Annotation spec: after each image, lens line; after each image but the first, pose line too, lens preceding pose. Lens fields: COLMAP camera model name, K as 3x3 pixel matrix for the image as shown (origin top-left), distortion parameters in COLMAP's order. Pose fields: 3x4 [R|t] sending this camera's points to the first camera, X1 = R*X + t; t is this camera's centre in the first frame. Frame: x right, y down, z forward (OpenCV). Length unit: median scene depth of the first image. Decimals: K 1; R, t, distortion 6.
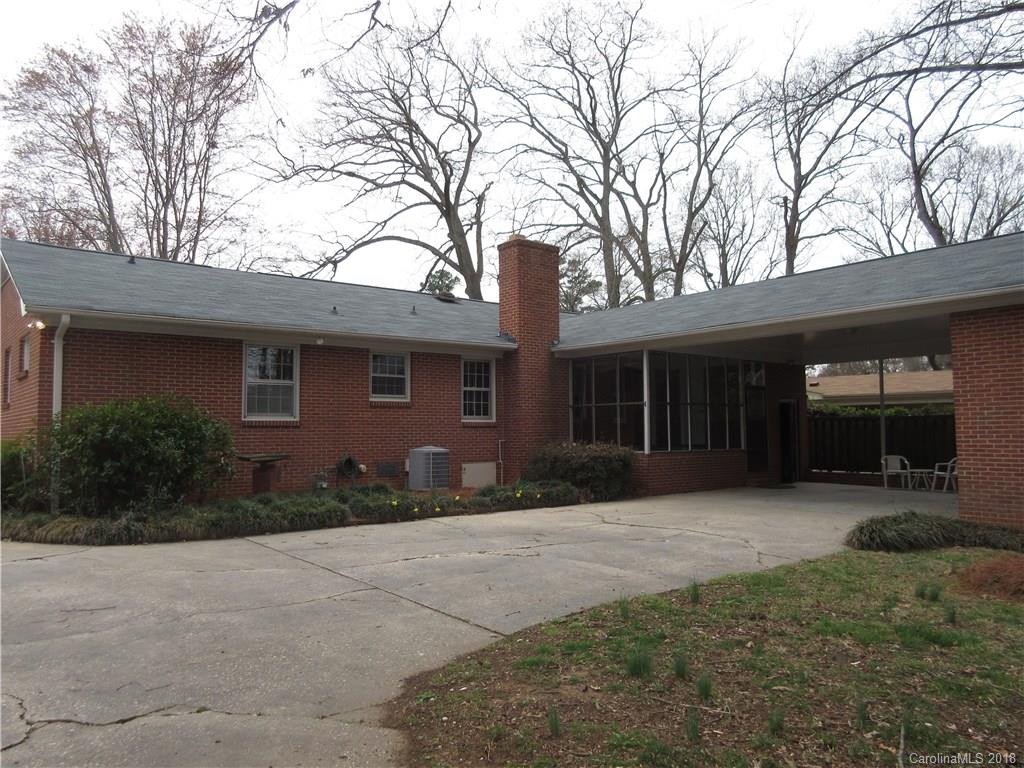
lens RADIAL K [[763.3, 0, 512.0], [0, 763.3, 384.0], [0, 0, 1]] dist [0.004376, 0.002536]
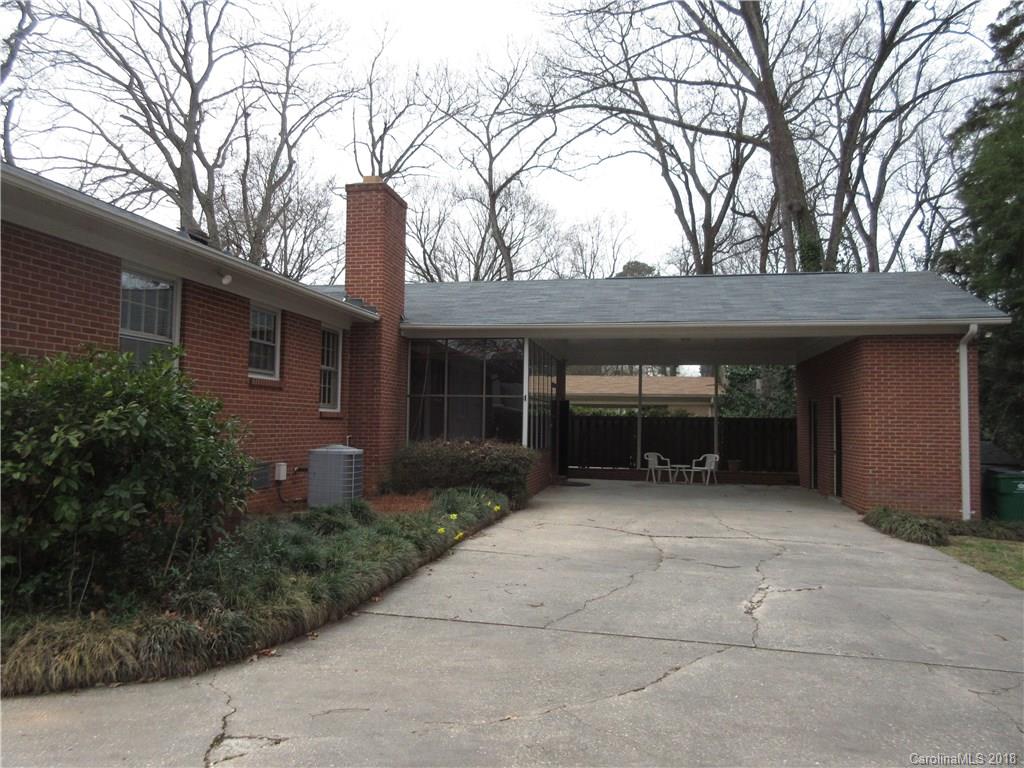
lens RADIAL K [[762.1, 0, 512.0], [0, 762.1, 384.0], [0, 0, 1]] dist [-0.003377, -0.003635]
pose [[0.765422, 0.053318, 0.641316, -0.371695], [-0.062809, 0.997993, -0.008007, 0.016209], [-0.640456, -0.034152, 0.767235, 0.287955]]
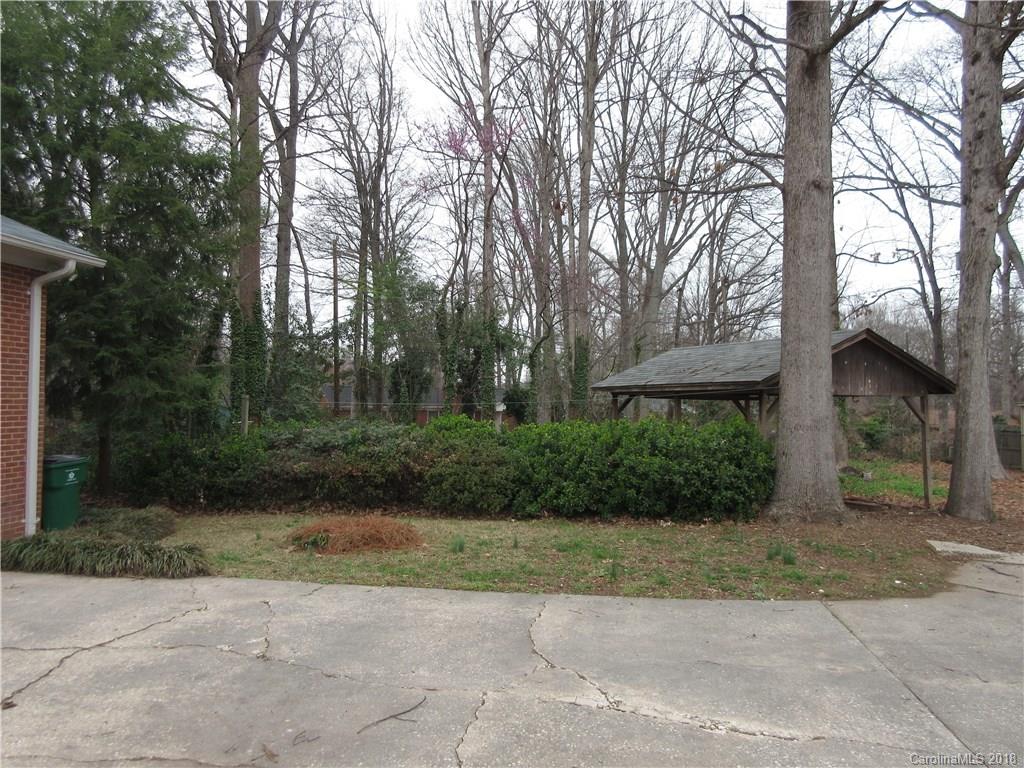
lens RADIAL K [[762.1, 0, 512.0], [0, 762.1, 384.0], [0, 0, 1]] dist [-0.003377, -0.003635]
pose [[-0.677850, 0.019031, 0.734954, -0.187964], [-0.050025, 0.996154, -0.071933, 0.031500], [-0.733496, -0.085525, -0.674291, 0.640600]]
